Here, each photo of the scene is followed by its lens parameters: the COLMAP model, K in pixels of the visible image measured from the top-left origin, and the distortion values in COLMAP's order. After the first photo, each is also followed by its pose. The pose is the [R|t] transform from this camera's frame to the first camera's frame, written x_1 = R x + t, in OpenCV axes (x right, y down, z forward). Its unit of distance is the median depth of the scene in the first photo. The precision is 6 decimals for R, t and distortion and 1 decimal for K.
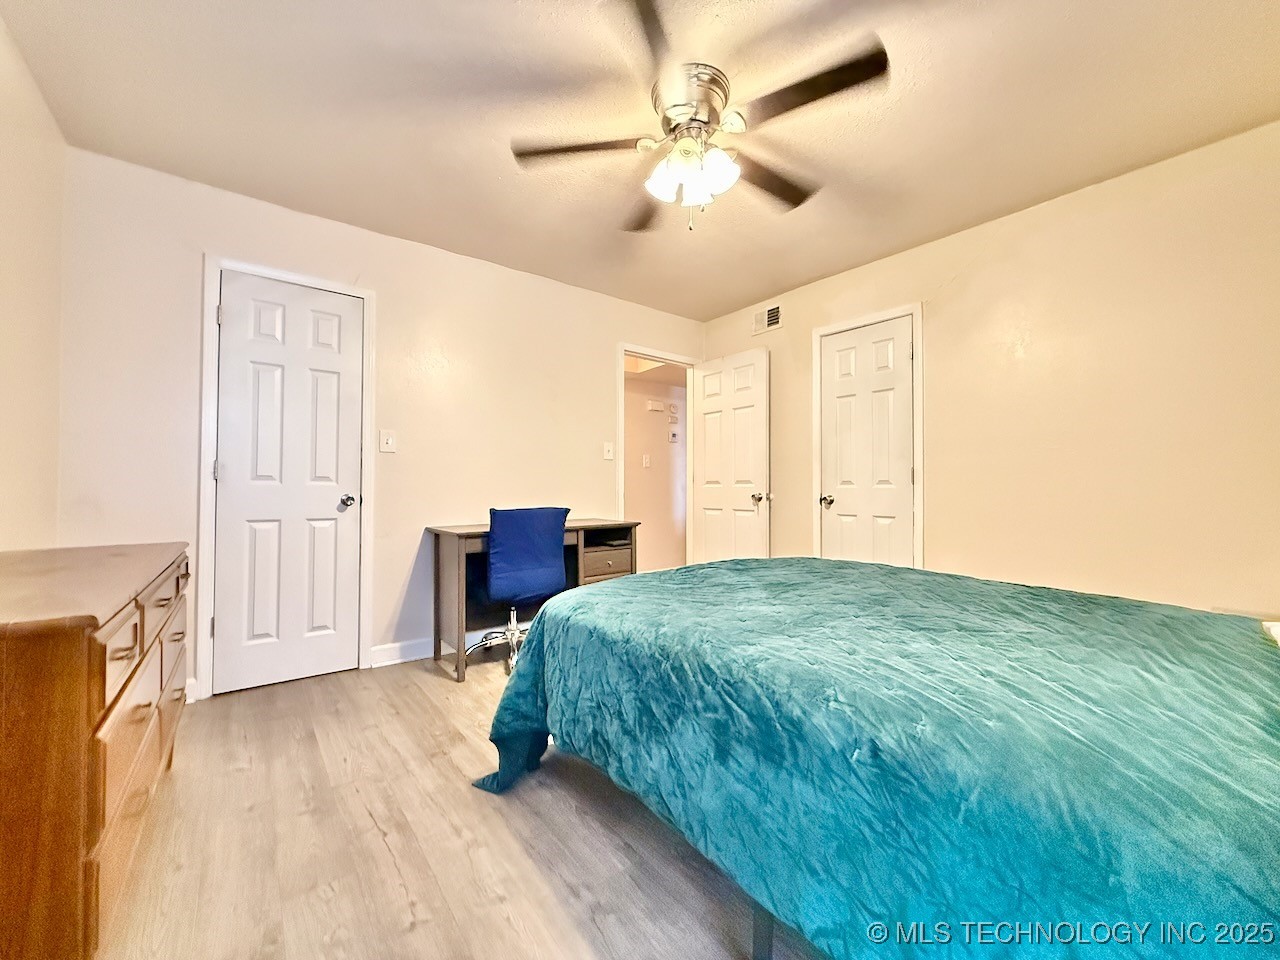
lens RADIAL K [[507.9, 0, 637.8], [0, 507.9, 482.3], [0, 0, 1]] dist [-0.001188, 0.000424]
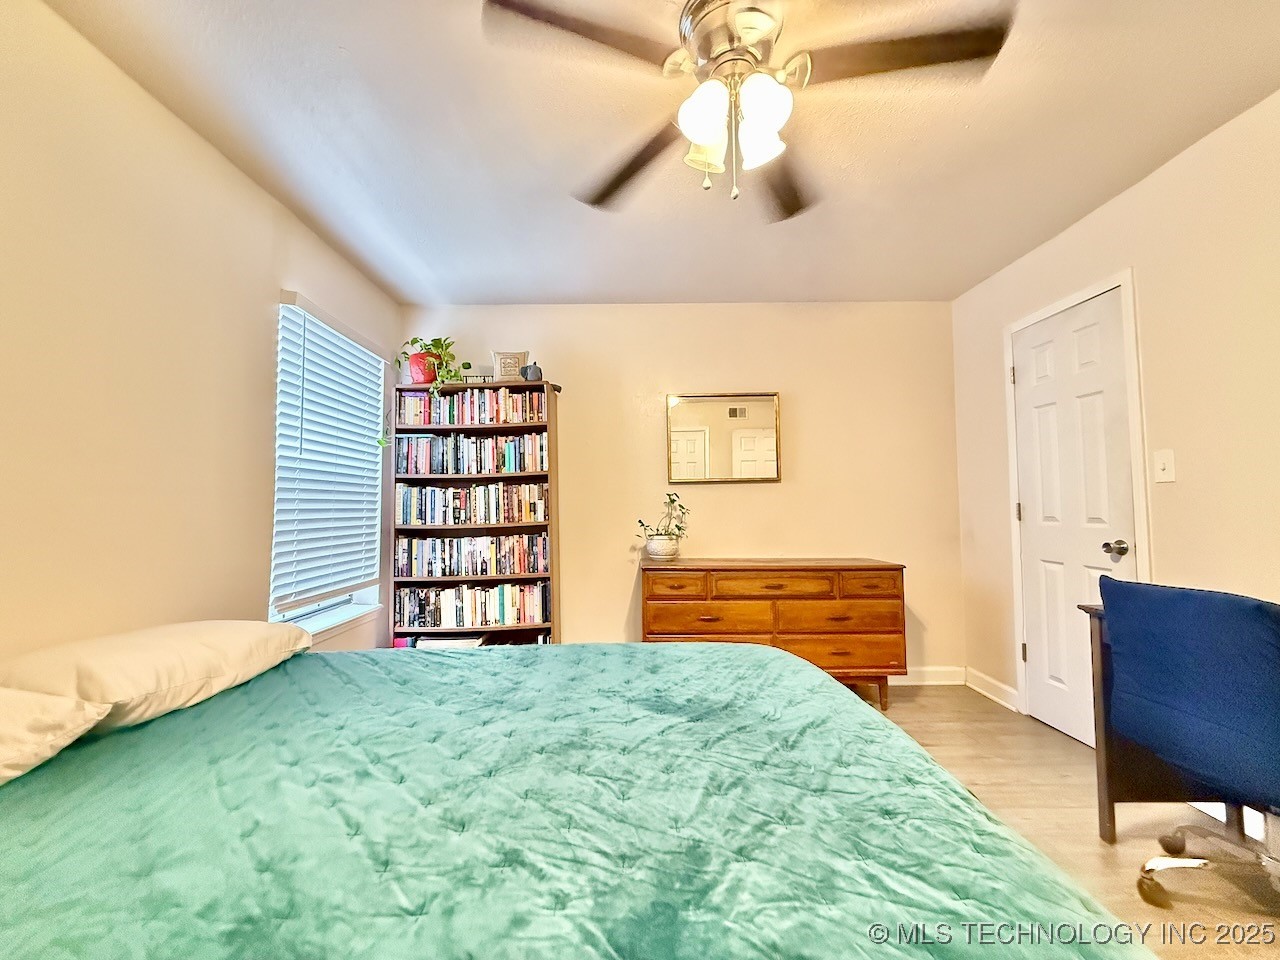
lens RADIAL K [[507.9, 0, 637.8], [0, 507.9, 482.3], [0, 0, 1]] dist [-0.001188, 0.000424]
pose [[-0.596658, -0.037699, -0.801610, 0.514536], [0.018874, 0.997960, -0.060982, -0.032624], [0.802274, -0.051515, -0.594729, 0.878097]]
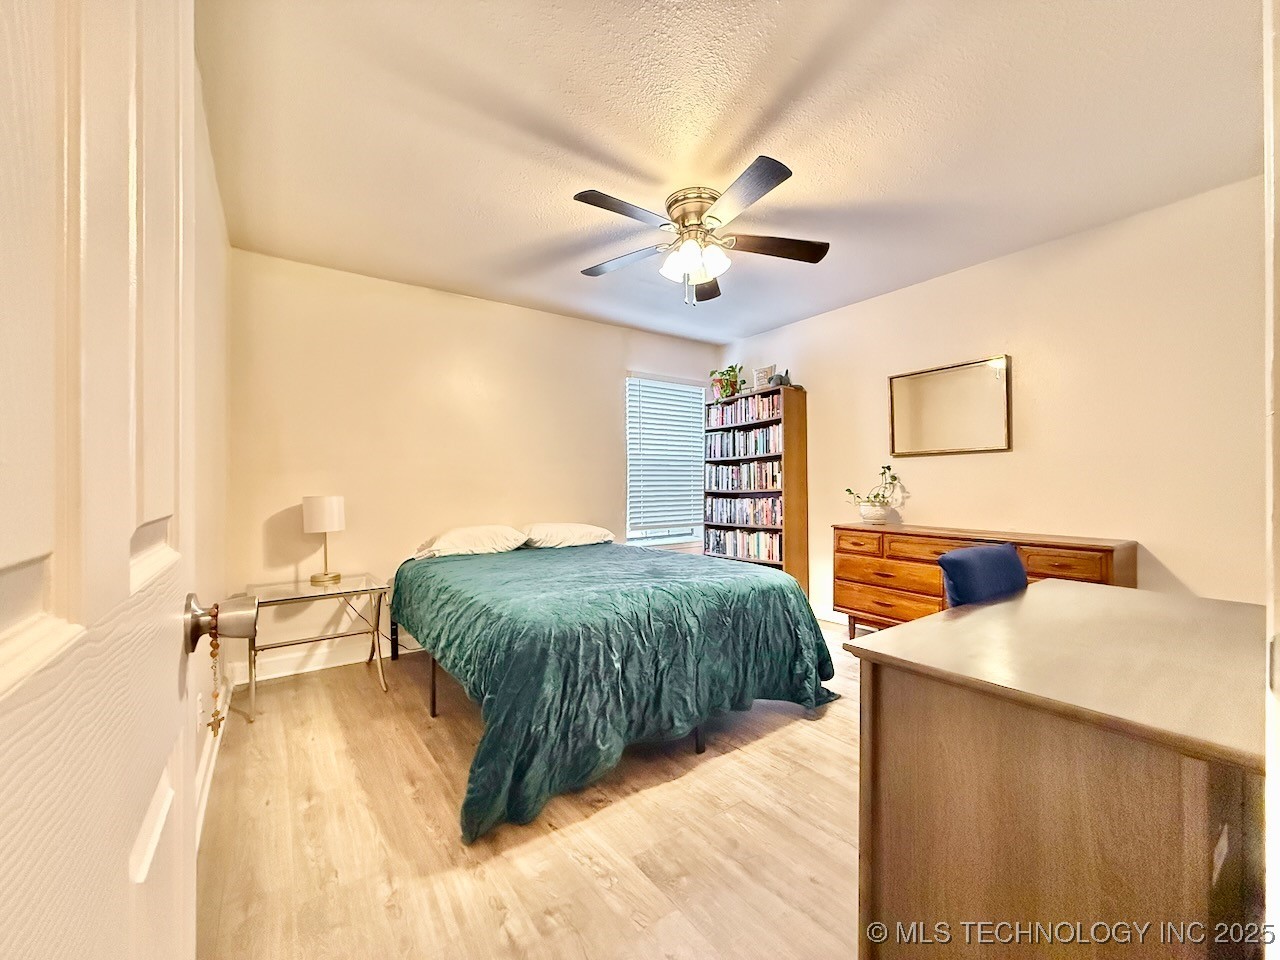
lens RADIAL K [[507.9, 0, 637.8], [0, 507.9, 482.3], [0, 0, 1]] dist [-0.001188, 0.000424]
pose [[-0.999563, 0.003902, 0.029296, 0.144504], [0.003436, 0.999867, -0.015939, -0.016116], [-0.029354, -0.015832, -0.999444, 1.565521]]
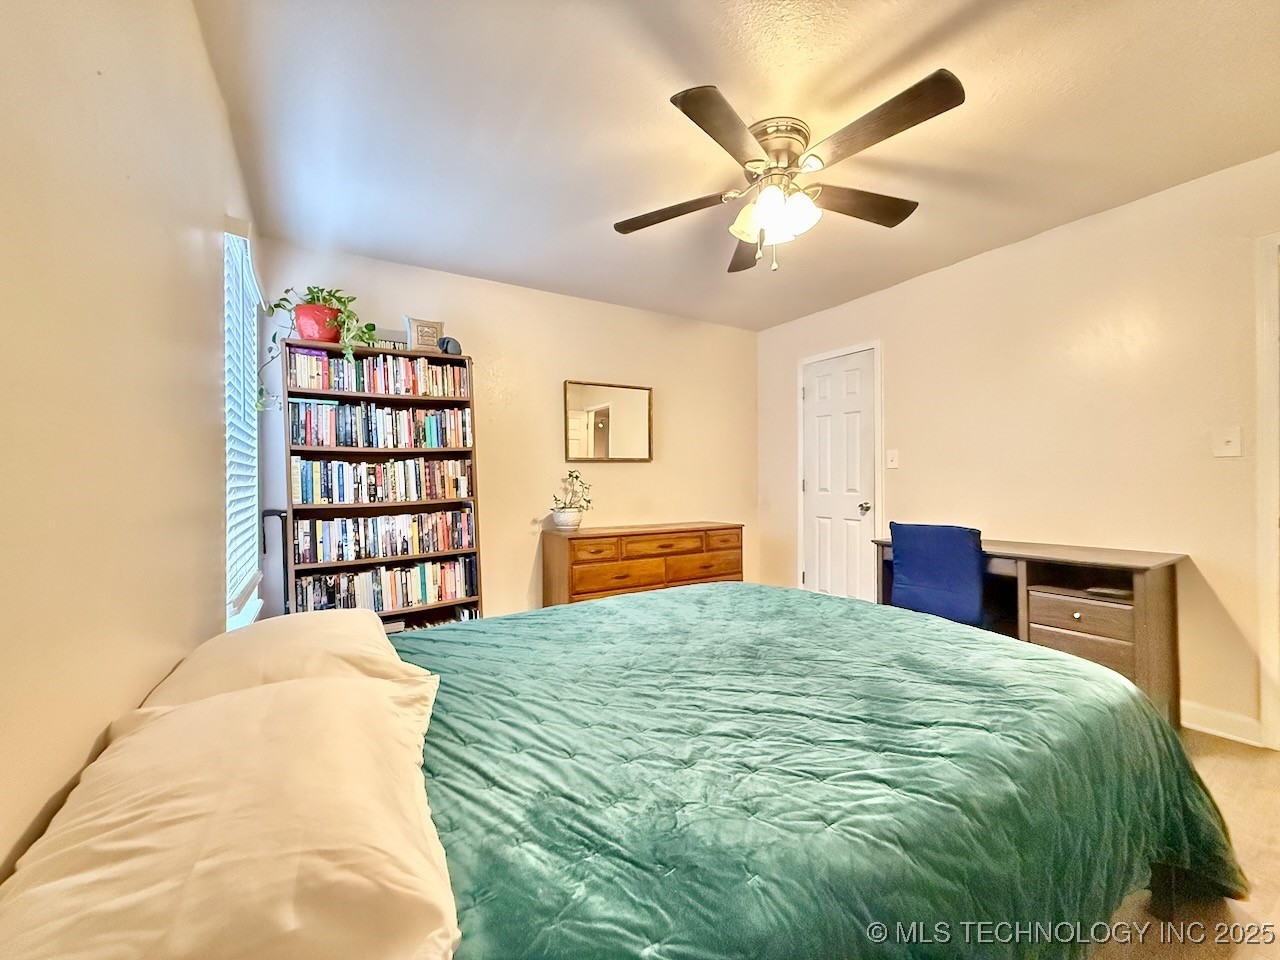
lens RADIAL K [[507.9, 0, 637.8], [0, 507.9, 482.3], [0, 0, 1]] dist [-0.001188, 0.000424]
pose [[-0.098825, 0.003708, -0.995098, 0.805040], [0.023596, 0.999721, 0.001381, -0.044570], [0.994825, -0.023344, -0.098885, 0.544803]]
